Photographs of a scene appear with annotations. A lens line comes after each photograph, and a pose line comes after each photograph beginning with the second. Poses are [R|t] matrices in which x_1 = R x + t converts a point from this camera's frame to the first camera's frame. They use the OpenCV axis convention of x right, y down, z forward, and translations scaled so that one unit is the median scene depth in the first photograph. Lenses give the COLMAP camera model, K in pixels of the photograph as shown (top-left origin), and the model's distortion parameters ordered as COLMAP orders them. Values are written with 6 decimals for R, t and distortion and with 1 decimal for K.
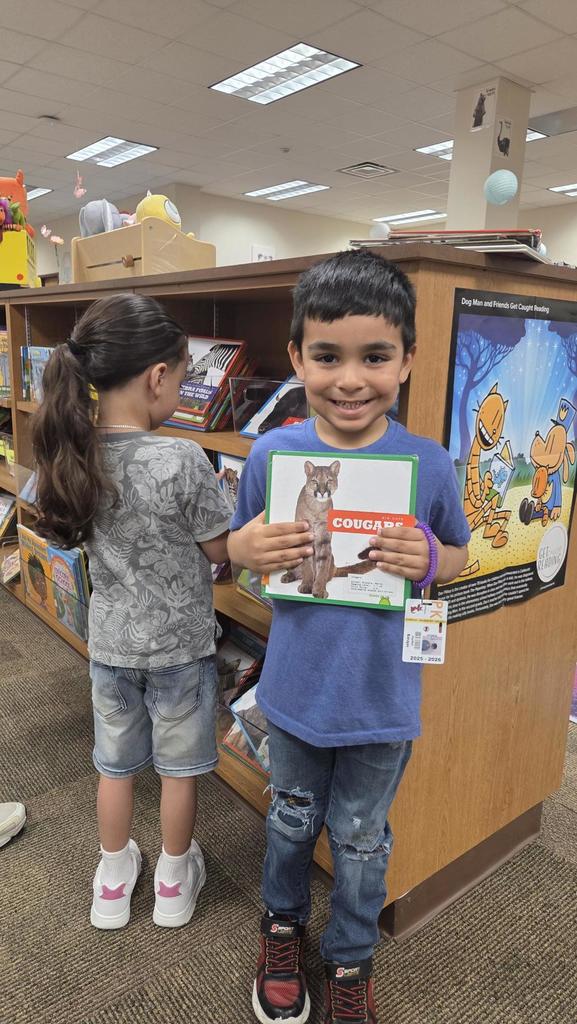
lens RADIAL K [[694.0, 0, 288.5], [0, 694.0, 512.0], [0, 0, 1]] dist [0.062176, -0.056576]
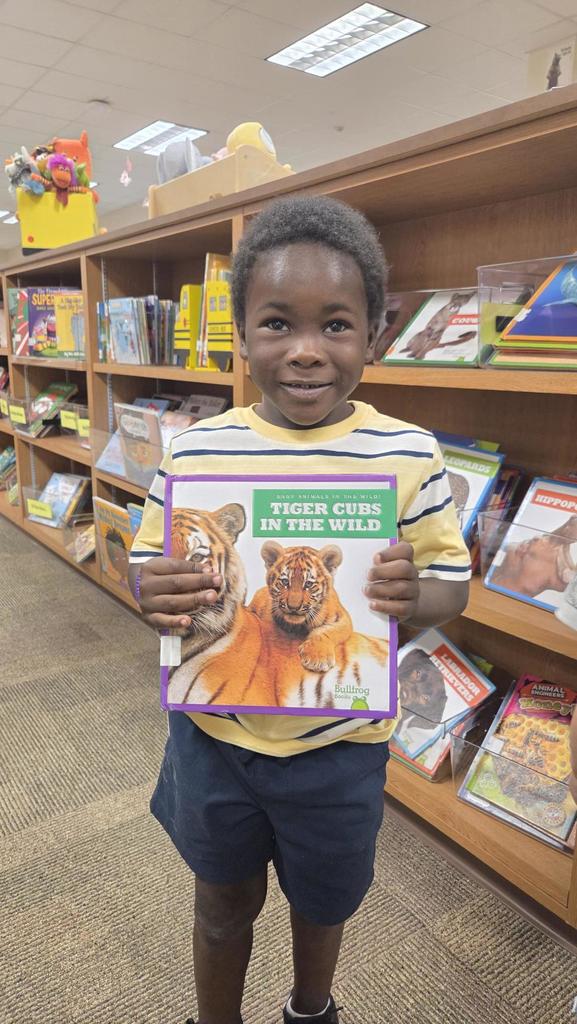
lens RADIAL K [[701.6, 0, 288.5], [0, 701.6, 512.0], [0, 0, 1]] dist [0.049110, -0.047887]
pose [[0.998848, -0.008477, -0.047235, -0.135778], [0.008070, 0.999929, -0.008809, 0.075538], [0.047306, 0.008417, 0.998845, 0.131081]]
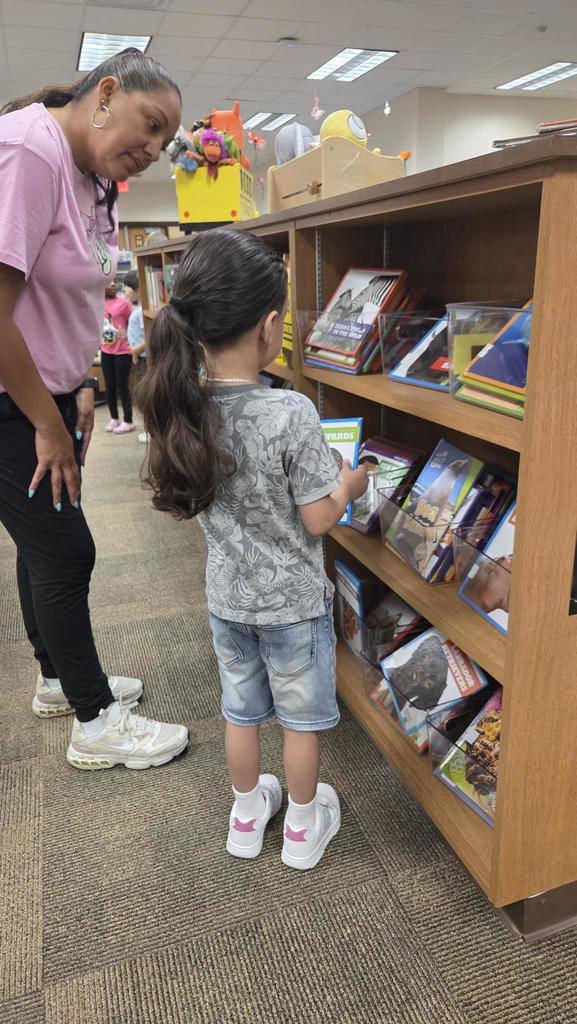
lens RADIAL K [[701.6, 0, 288.5], [0, 701.6, 512.0], [0, 0, 1]] dist [0.049110, -0.047887]
pose [[0.939009, 0.050720, -0.340130, 0.124750], [-0.016223, 0.994496, 0.103510, -0.027944], [0.343508, -0.091679, 0.934664, 0.069706]]
